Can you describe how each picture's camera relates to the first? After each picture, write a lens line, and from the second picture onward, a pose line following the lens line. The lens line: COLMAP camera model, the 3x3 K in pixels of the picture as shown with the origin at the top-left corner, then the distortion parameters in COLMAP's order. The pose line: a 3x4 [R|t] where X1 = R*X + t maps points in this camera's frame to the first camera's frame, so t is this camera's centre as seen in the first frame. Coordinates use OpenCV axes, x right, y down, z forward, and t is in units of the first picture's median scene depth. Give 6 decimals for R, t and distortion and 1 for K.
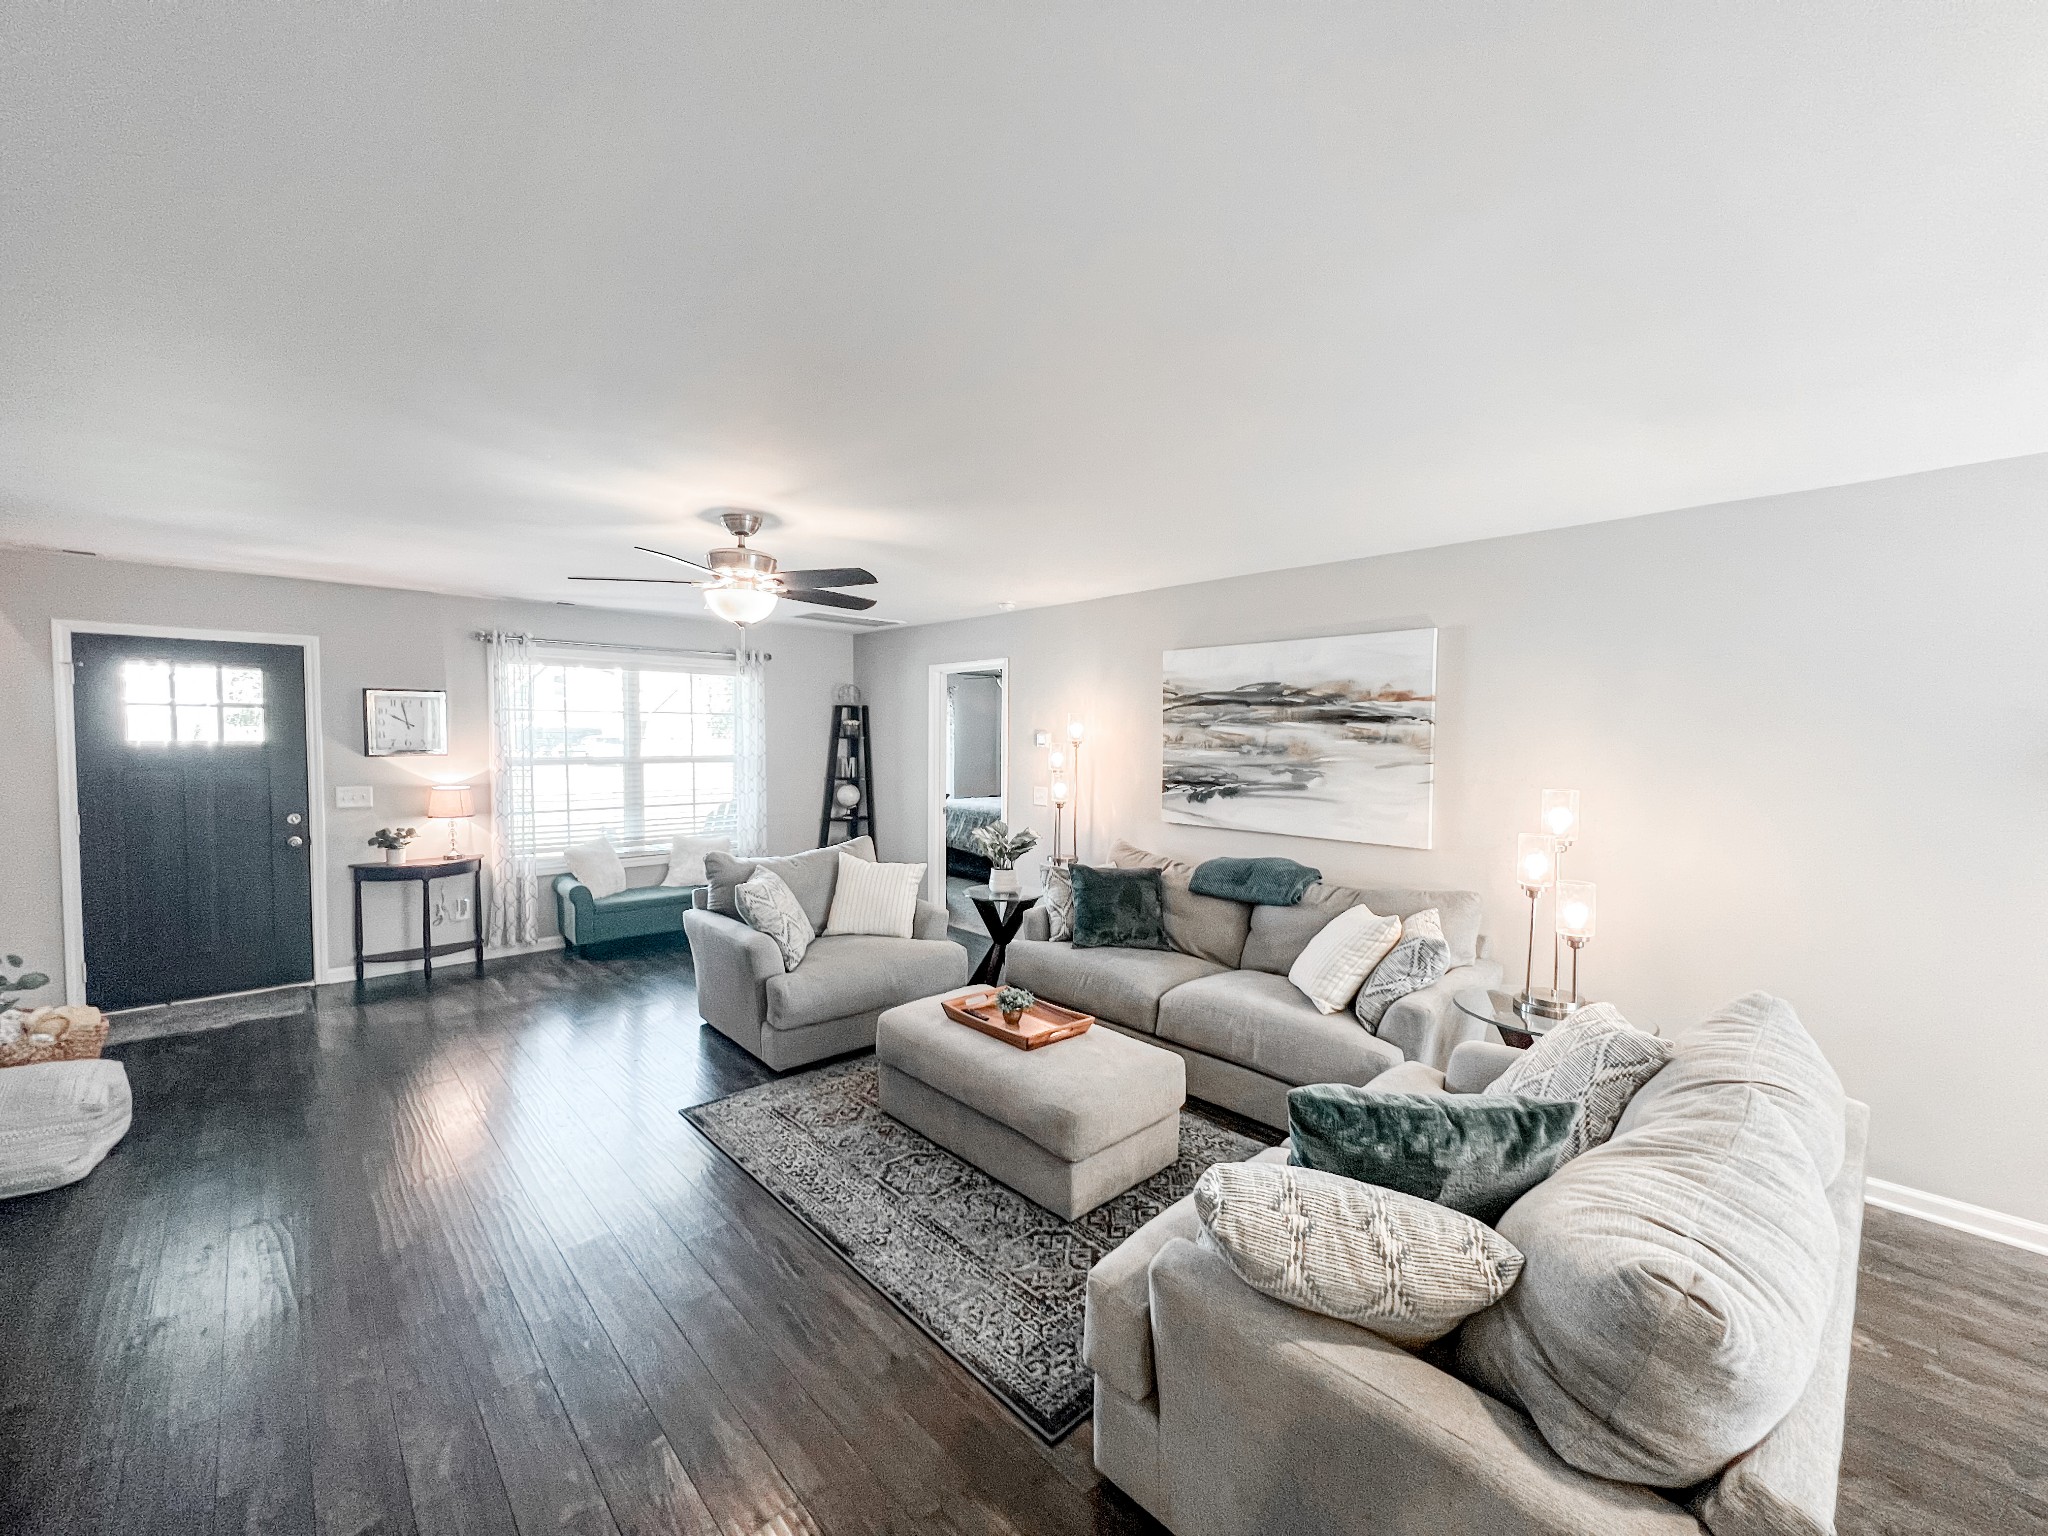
lens RADIAL K [[817.2, 0, 1022.9], [0, 817.2, 767.3], [0, 0, 1]] dist [0.000519, -0.000569]
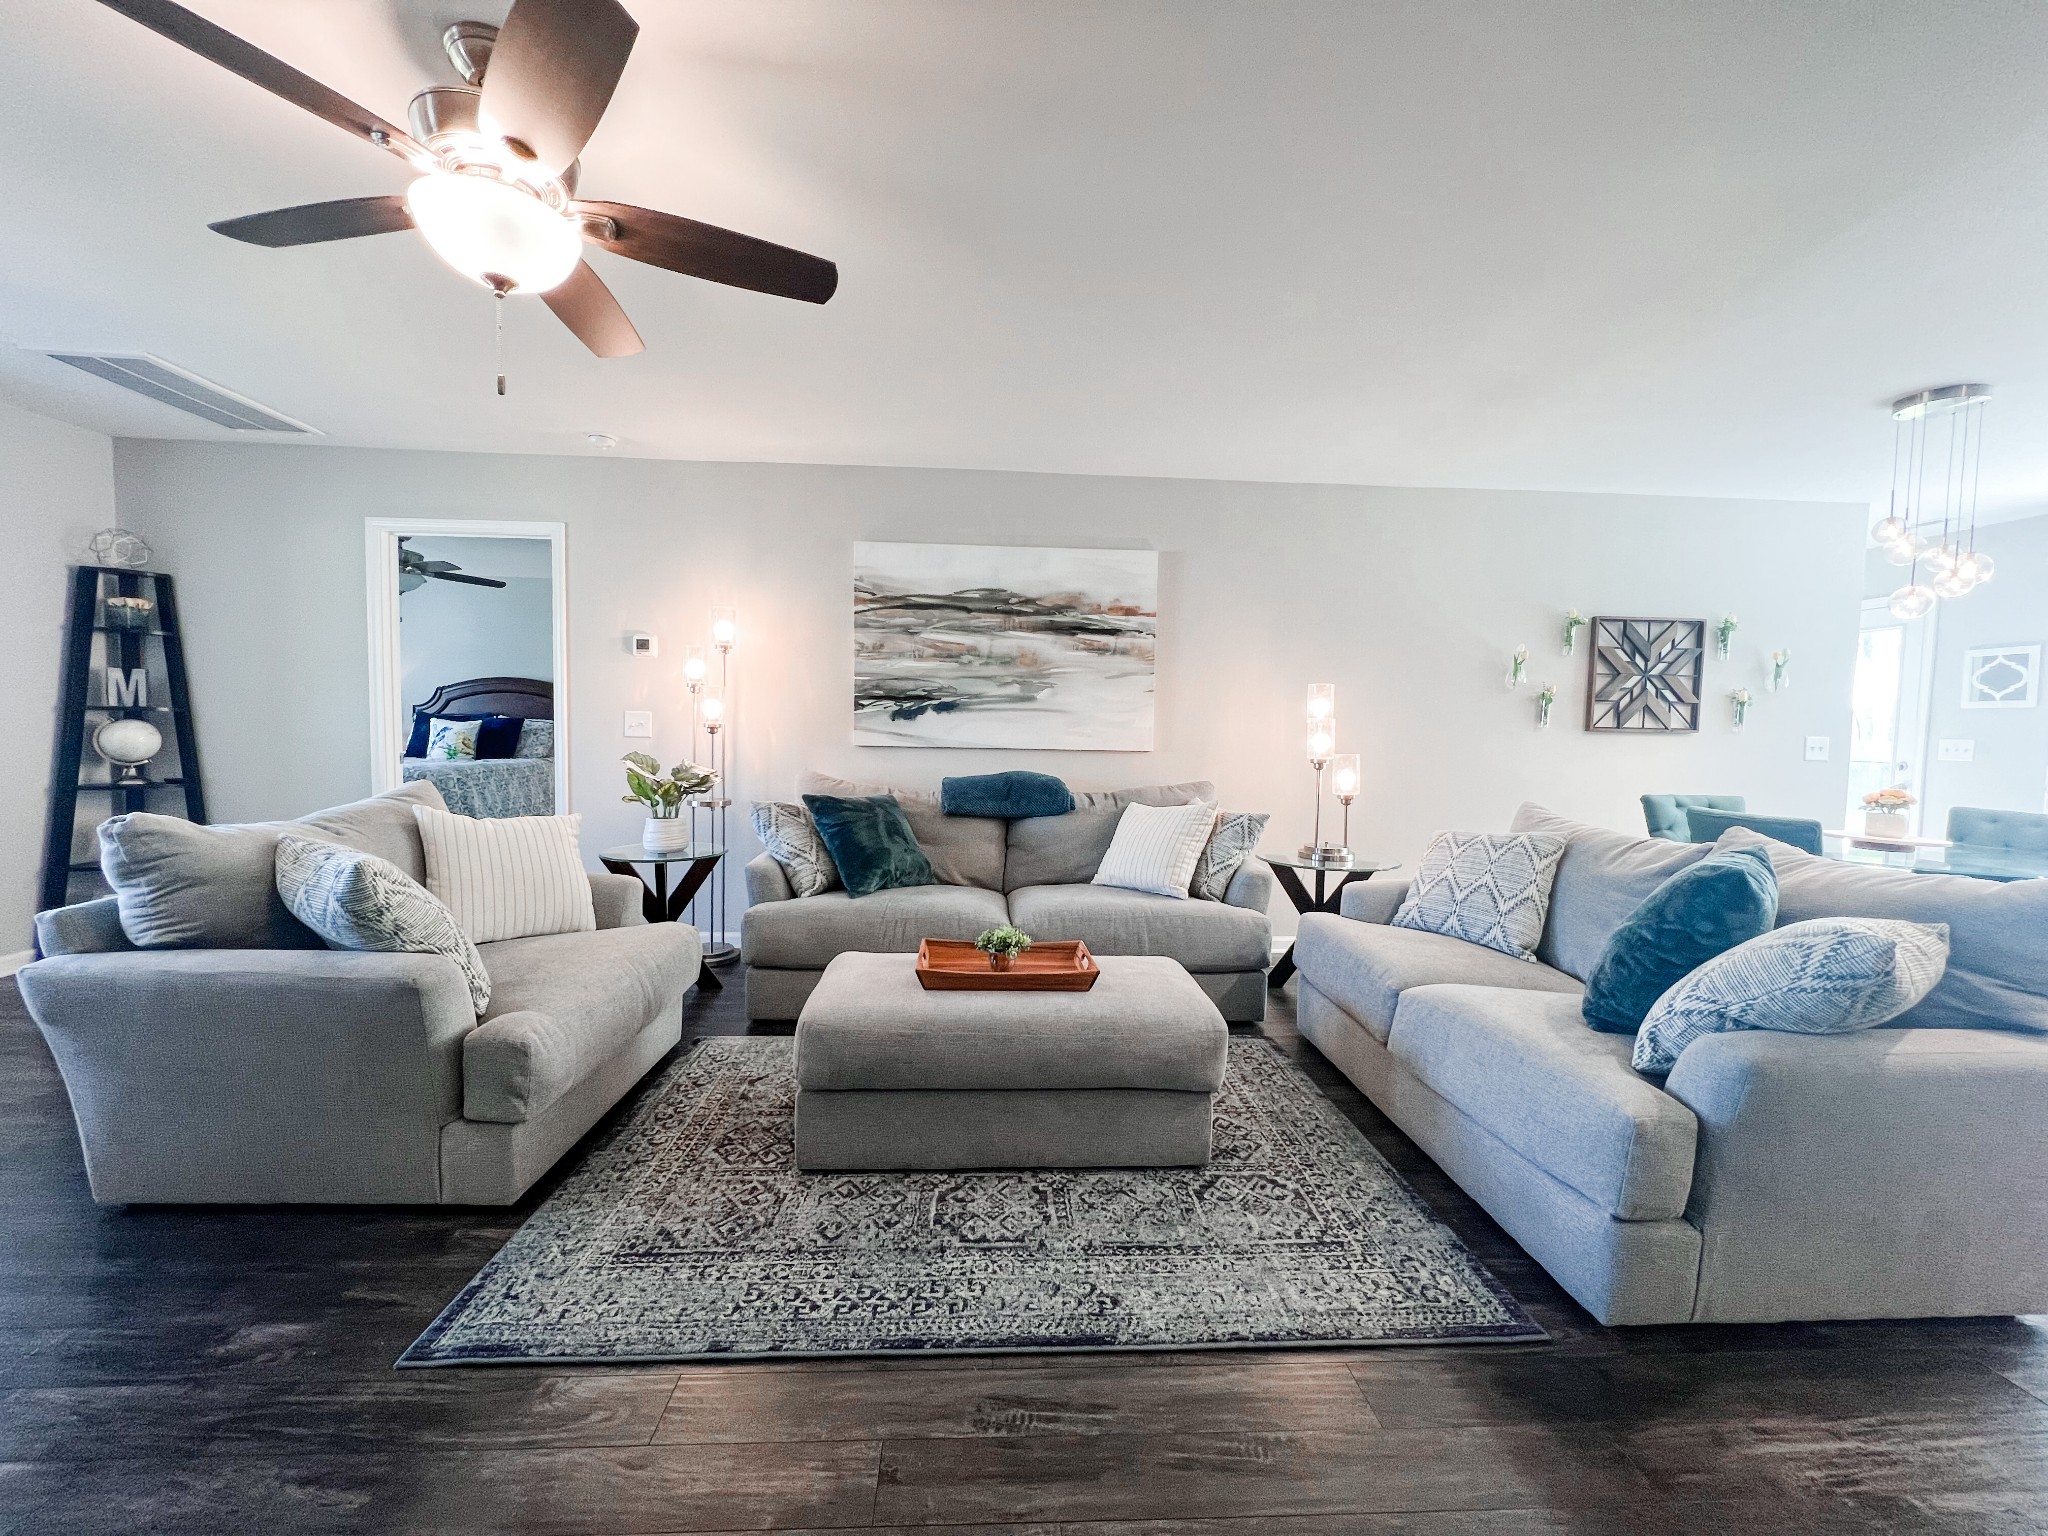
lens RADIAL K [[817.2, 0, 1022.1], [0, 817.2, 766.2], [0, 0, 1]] dist [0.000519, -0.000569]
pose [[0.644853, -0.033683, 0.763564, -0.401073], [0.015771, 0.999402, 0.030768, 0.071887], [-0.764144, -0.007798, 0.644998, 0.357284]]
